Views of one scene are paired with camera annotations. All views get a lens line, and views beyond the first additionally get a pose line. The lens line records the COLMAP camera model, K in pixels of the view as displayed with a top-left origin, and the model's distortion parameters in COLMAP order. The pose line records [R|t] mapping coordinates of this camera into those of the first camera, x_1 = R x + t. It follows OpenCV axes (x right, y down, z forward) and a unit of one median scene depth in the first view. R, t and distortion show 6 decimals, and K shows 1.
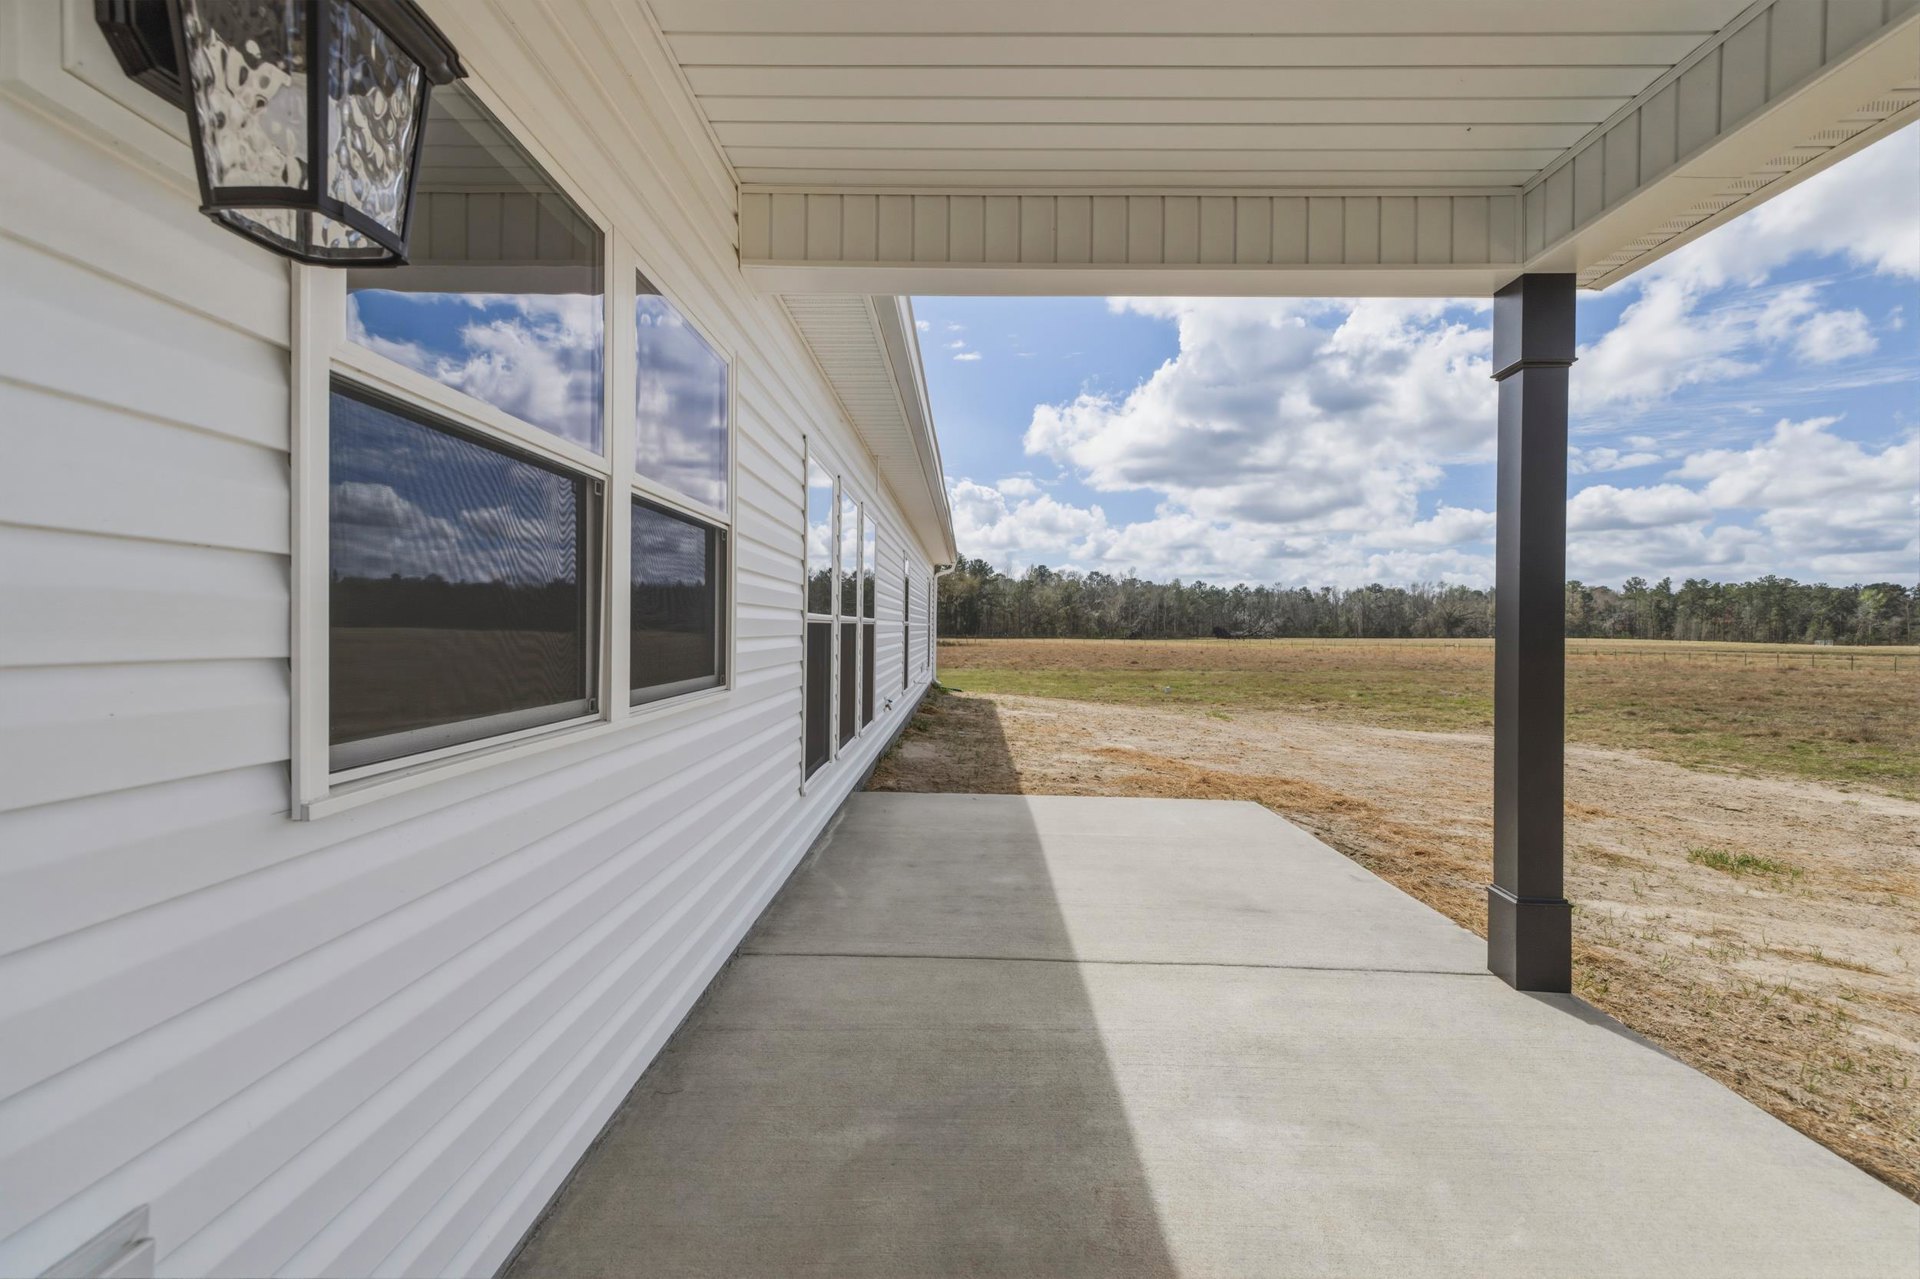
lens RADIAL K [[792.6, 0, 964.7], [0, 792.6, 625.5], [0, 0, 1]] dist [0.004141, -0.000171]
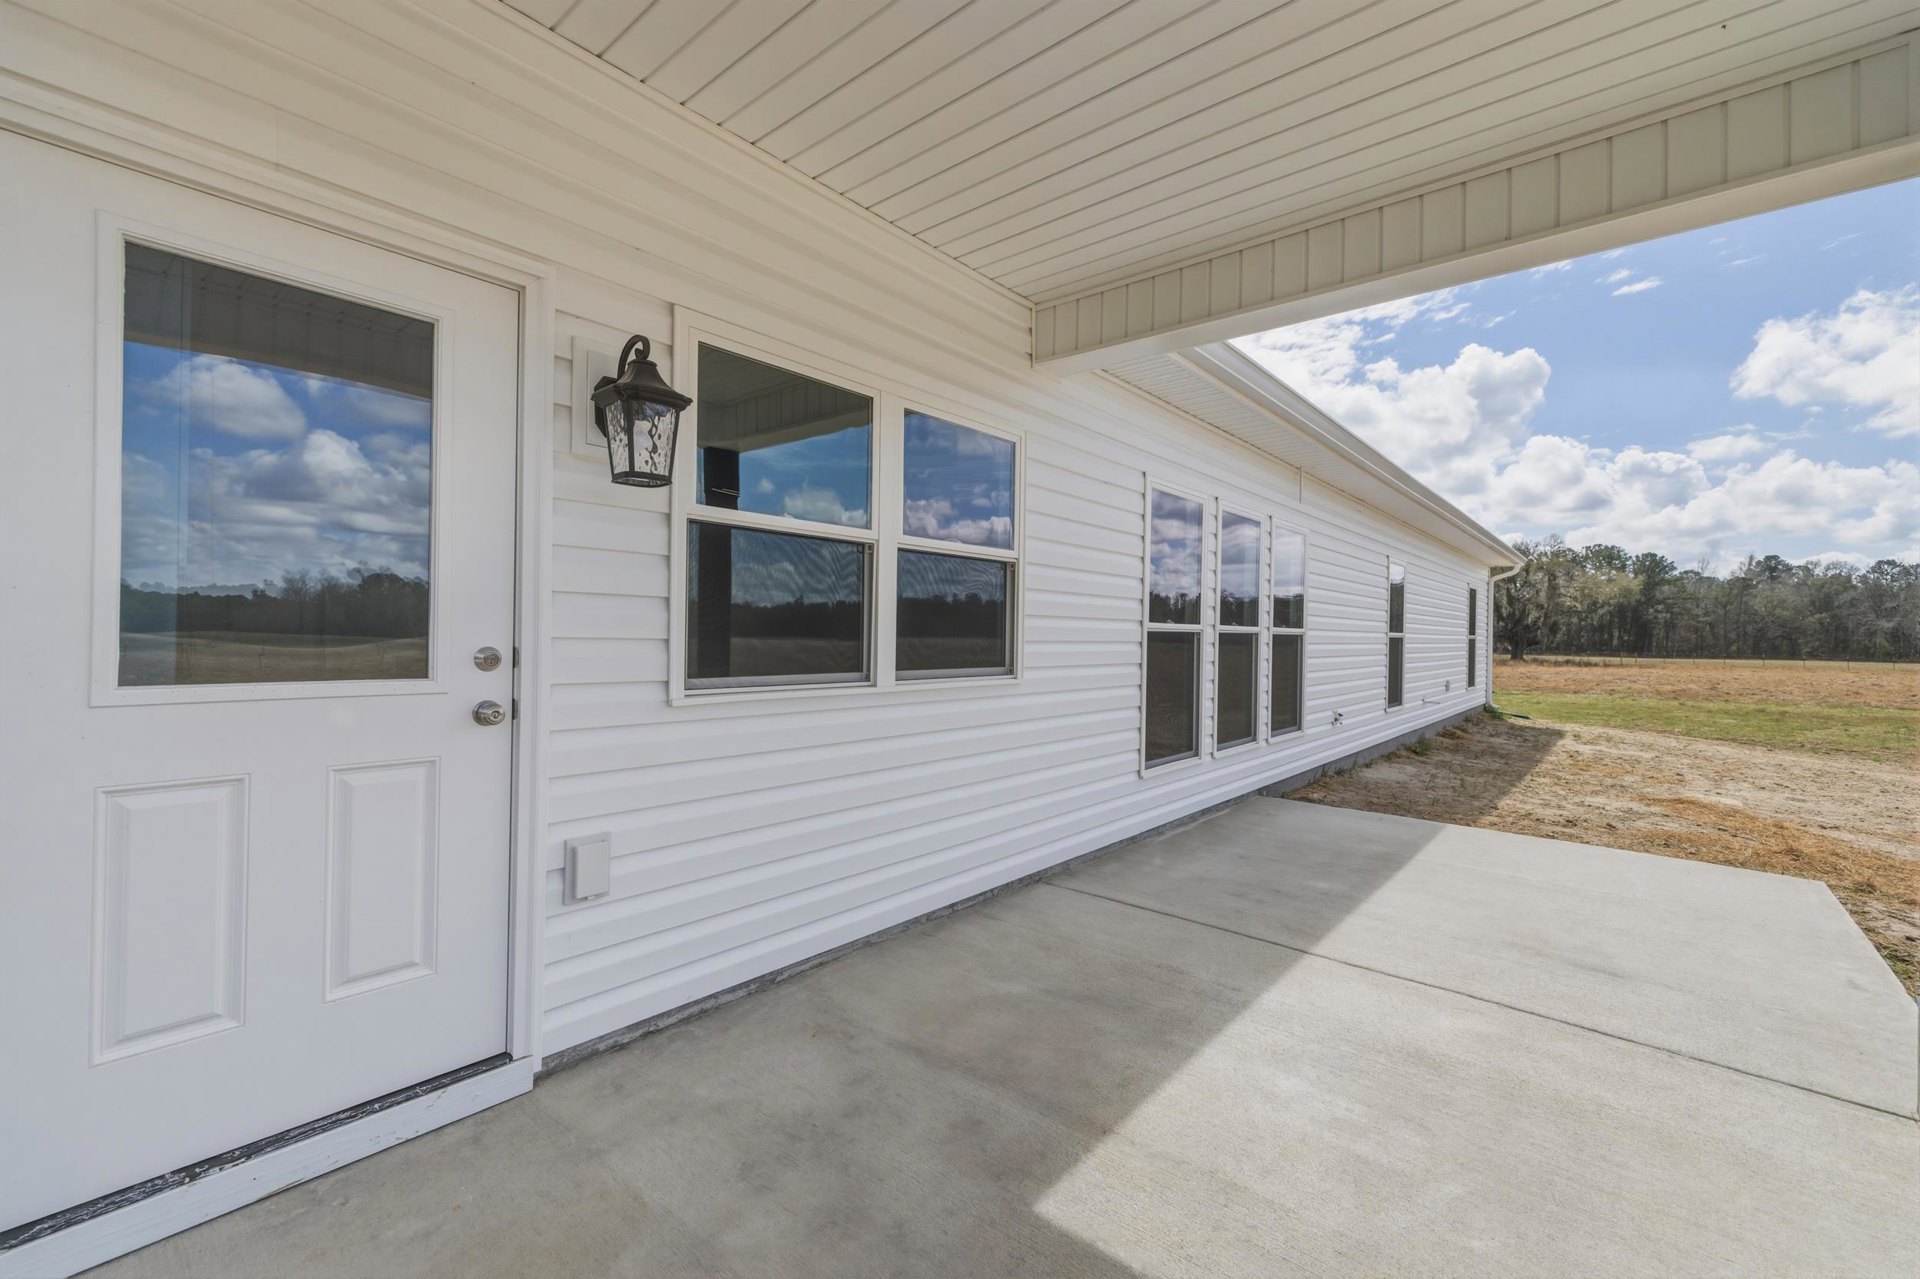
lens RADIAL K [[792.6, 0, 954.6], [0, 792.6, 638.4], [0, 0, 1]] dist [0.004141, -0.000171]
pose [[0.758948, -0.001529, -0.651150, 0.386075], [-0.000645, 0.999995, -0.003099, 0.011791], [0.651151, 0.002772, 0.758943, -0.076994]]
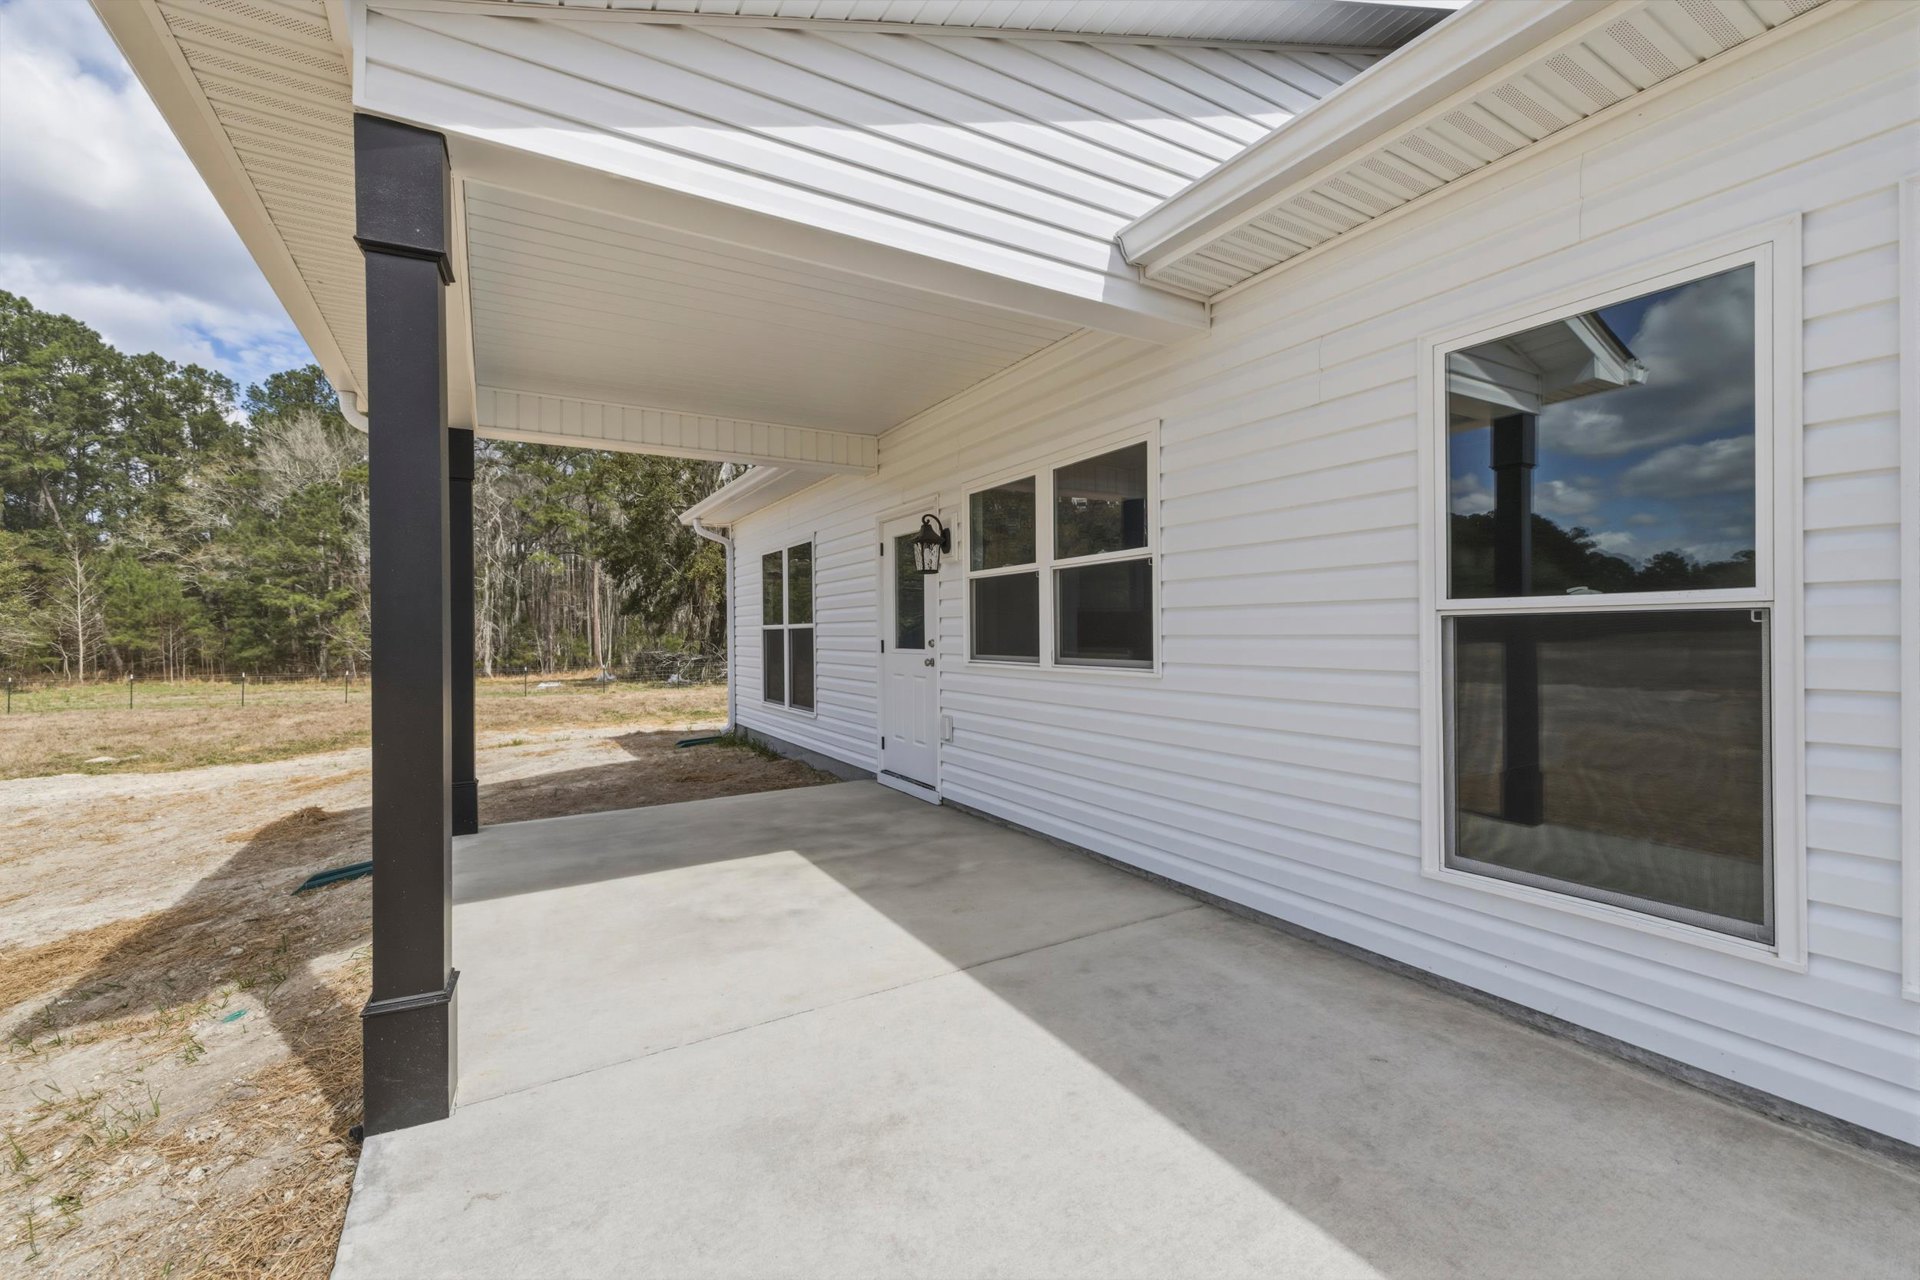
lens RADIAL K [[792.6, 0, 955.4], [0, 792.6, 637.1], [0, 0, 1]] dist [0.004141, -0.000171]
pose [[-0.859720, 0.006202, -0.510727, 0.527801], [0.005523, 0.999981, 0.002847, 0.009934], [0.510735, -0.000373, -0.859738, 1.515459]]
